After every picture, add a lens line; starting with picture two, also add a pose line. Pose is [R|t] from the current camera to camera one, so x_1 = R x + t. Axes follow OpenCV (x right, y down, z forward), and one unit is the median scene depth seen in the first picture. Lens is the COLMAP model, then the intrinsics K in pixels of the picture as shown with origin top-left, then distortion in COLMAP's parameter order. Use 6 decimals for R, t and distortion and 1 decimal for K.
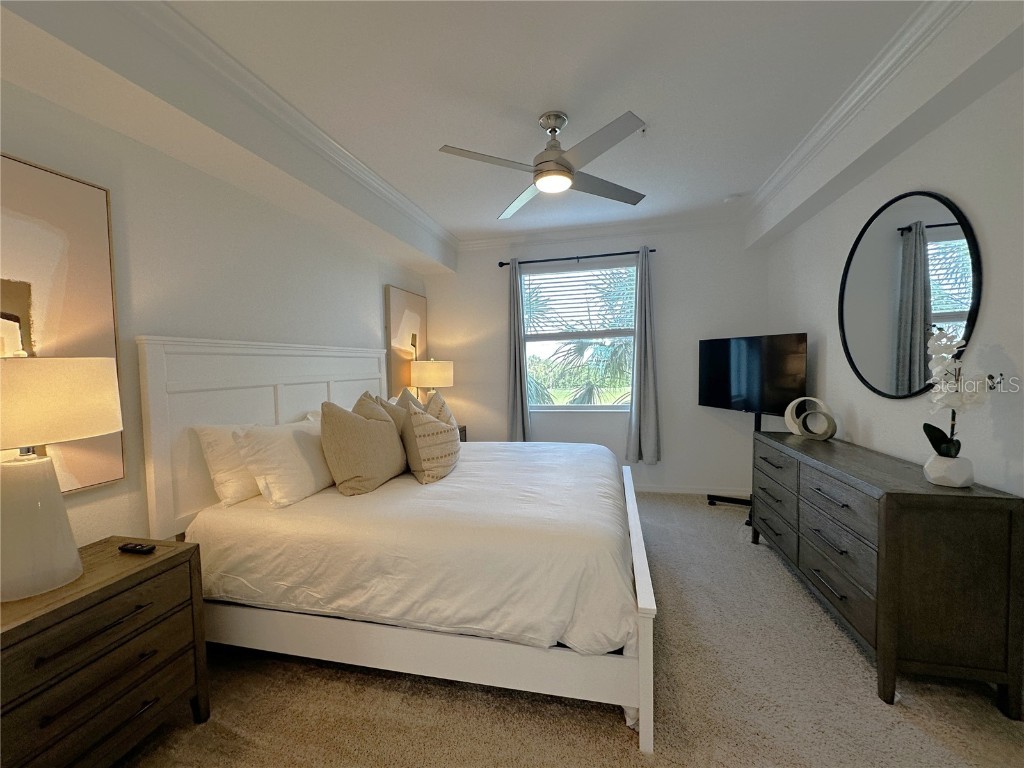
lens RADIAL K [[421.6, 0, 512.0], [0, 421.6, 384.0], [0, 0, 1]] dist [-0.000817, -0.000013]
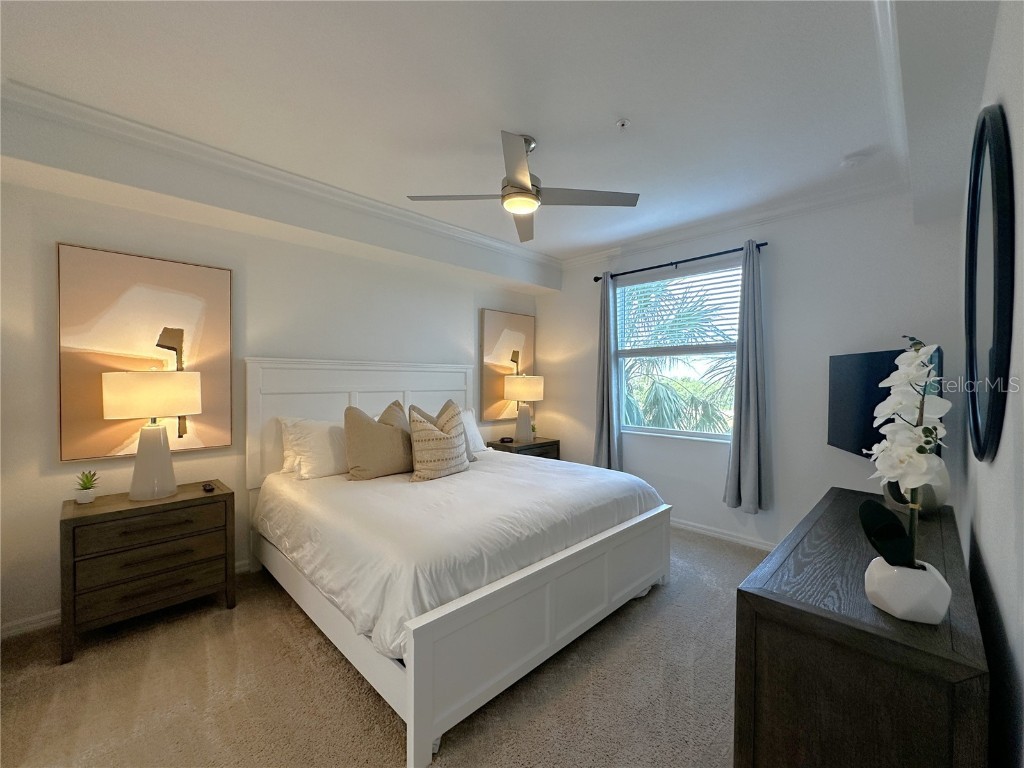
lens RADIAL K [[417.0, 0, 509.6], [0, 417.0, 385.0], [0, 0, 1]] dist [-0.001719, -0.000172]
pose [[0.847160, 0.034291, -0.530230, 0.420782], [-0.048411, 0.998746, -0.012757, -0.020001], [0.529128, 0.036476, 0.847758, 0.102407]]
